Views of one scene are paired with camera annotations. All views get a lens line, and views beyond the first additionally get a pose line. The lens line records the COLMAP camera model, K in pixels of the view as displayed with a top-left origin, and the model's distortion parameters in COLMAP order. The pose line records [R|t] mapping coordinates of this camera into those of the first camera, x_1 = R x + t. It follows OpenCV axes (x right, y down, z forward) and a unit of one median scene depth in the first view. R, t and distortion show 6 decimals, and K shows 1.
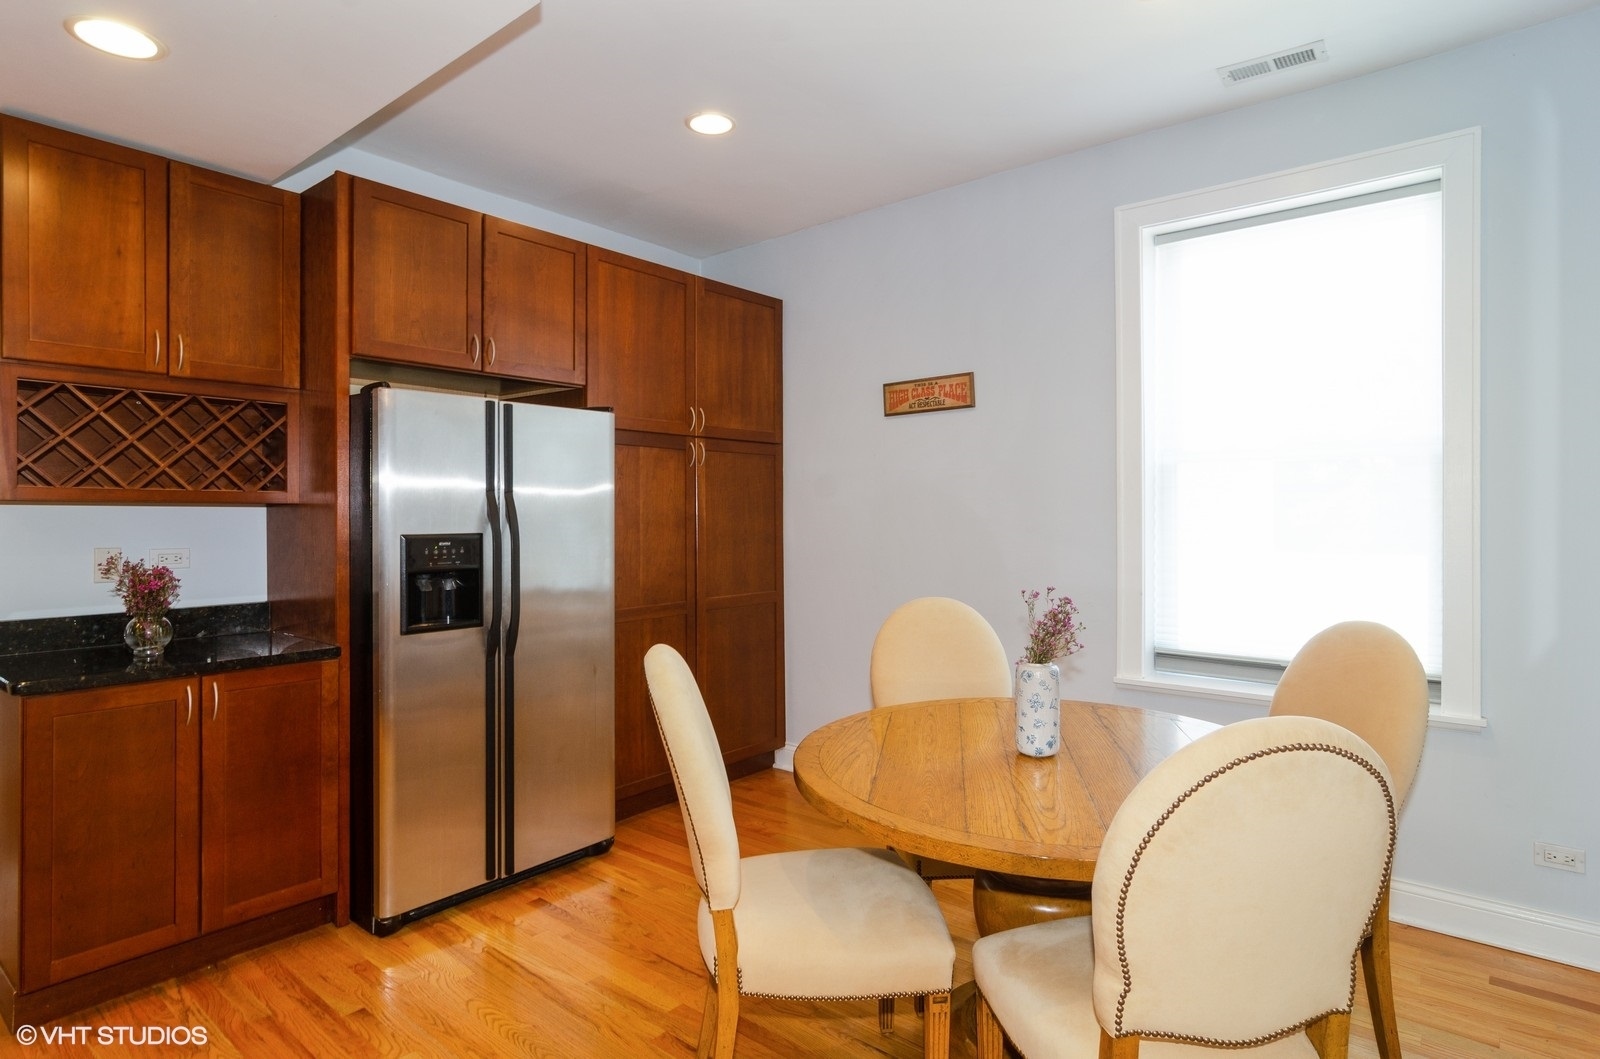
lens RADIAL K [[853.3, 0, 797.9], [0, 853.3, 517.3], [0, 0, 1]] dist [0.000832, 0.002041]
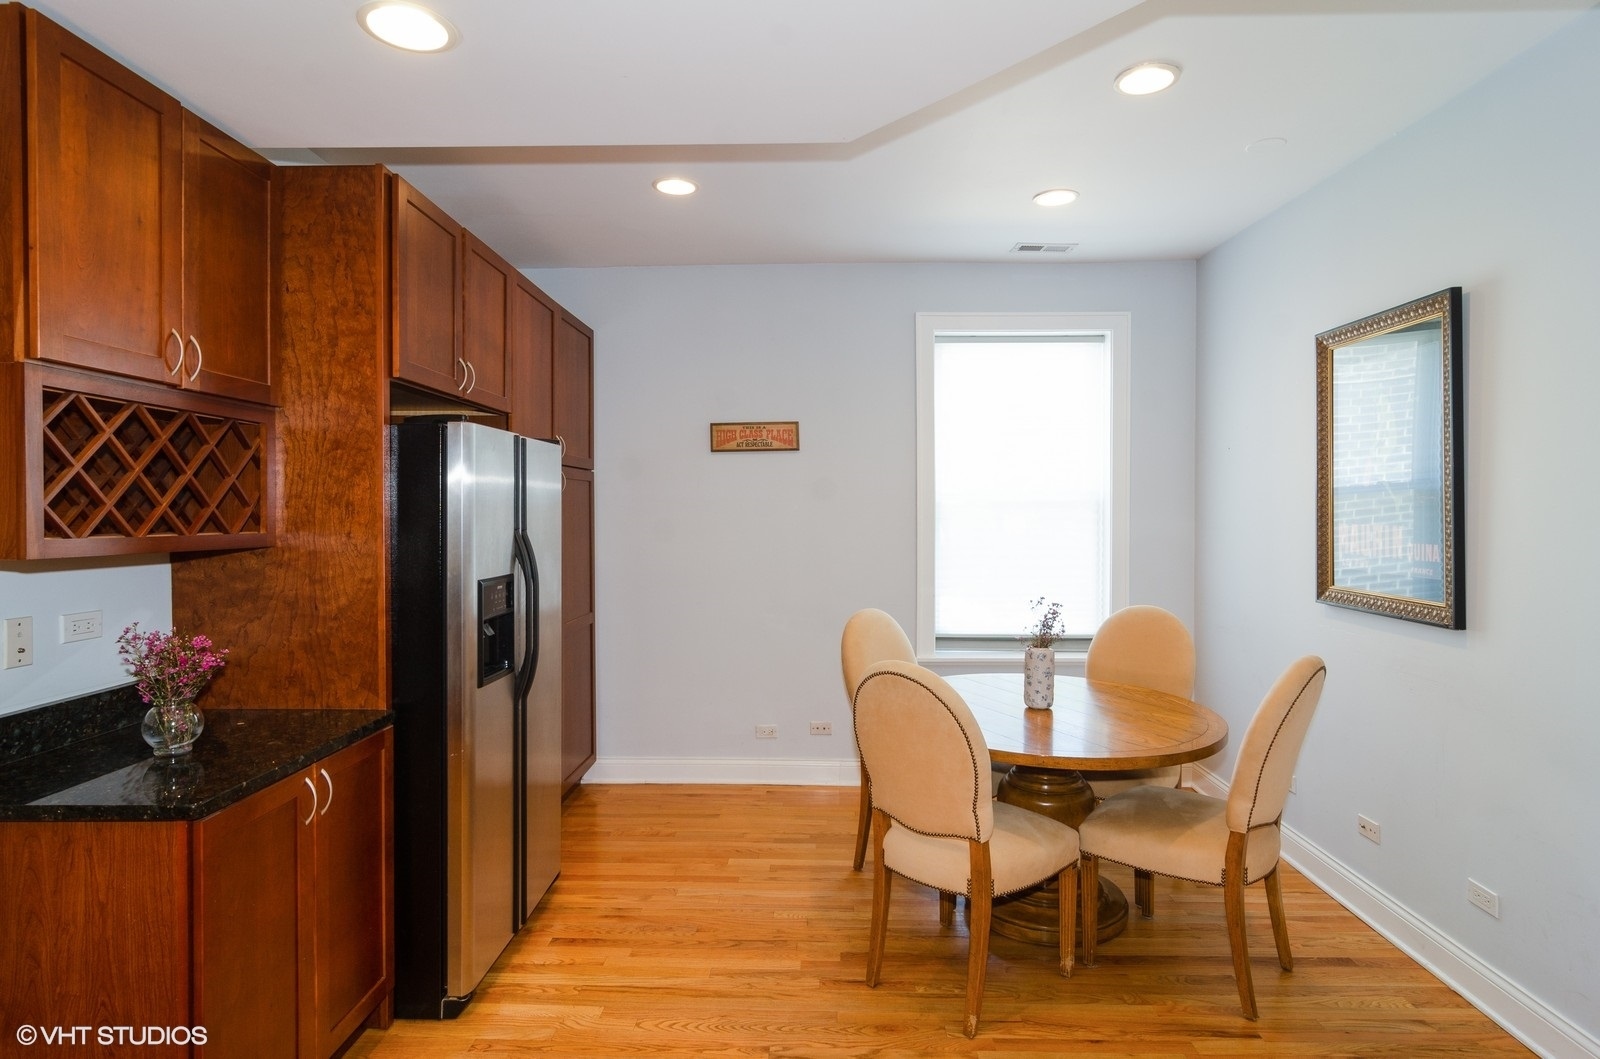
lens RADIAL K [[853.3, 0, 788.3], [0, 853.3, 527.6], [0, 0, 1]] dist [0.000832, 0.002041]
pose [[0.792443, -0.010519, 0.609855, -0.618804], [0.003268, 0.999910, 0.013001, -0.038754], [-0.609937, -0.008310, 0.792406, 0.046608]]
